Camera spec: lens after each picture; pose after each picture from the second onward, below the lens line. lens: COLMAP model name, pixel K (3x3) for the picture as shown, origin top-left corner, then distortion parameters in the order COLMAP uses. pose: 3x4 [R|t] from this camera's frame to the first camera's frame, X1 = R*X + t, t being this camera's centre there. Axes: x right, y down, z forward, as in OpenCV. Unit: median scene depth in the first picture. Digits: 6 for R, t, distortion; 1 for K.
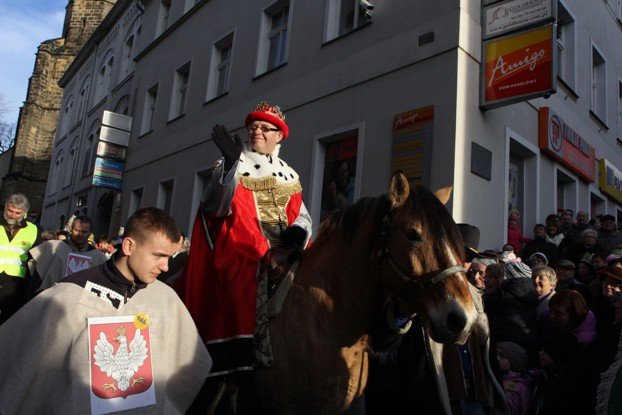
lens RADIAL K [[393.4, 0, 310.8], [0, 393.4, 221.6], [0, 0, 1]] dist [-0.005098, -0.000834]
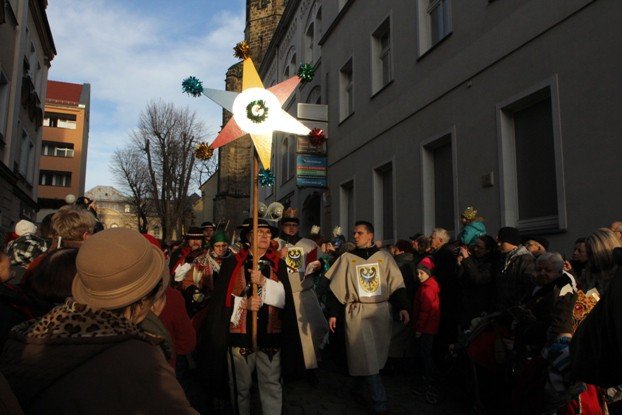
lens RADIAL K [[393.4, 0, 310.8], [0, 393.4, 221.6], [0, 0, 1]] dist [-0.005098, -0.000834]
pose [[0.905219, -0.117596, -0.408351, -0.126482], [0.120463, 0.992540, -0.018793, 0.006777], [0.407514, -0.032179, 0.912632, 0.131826]]
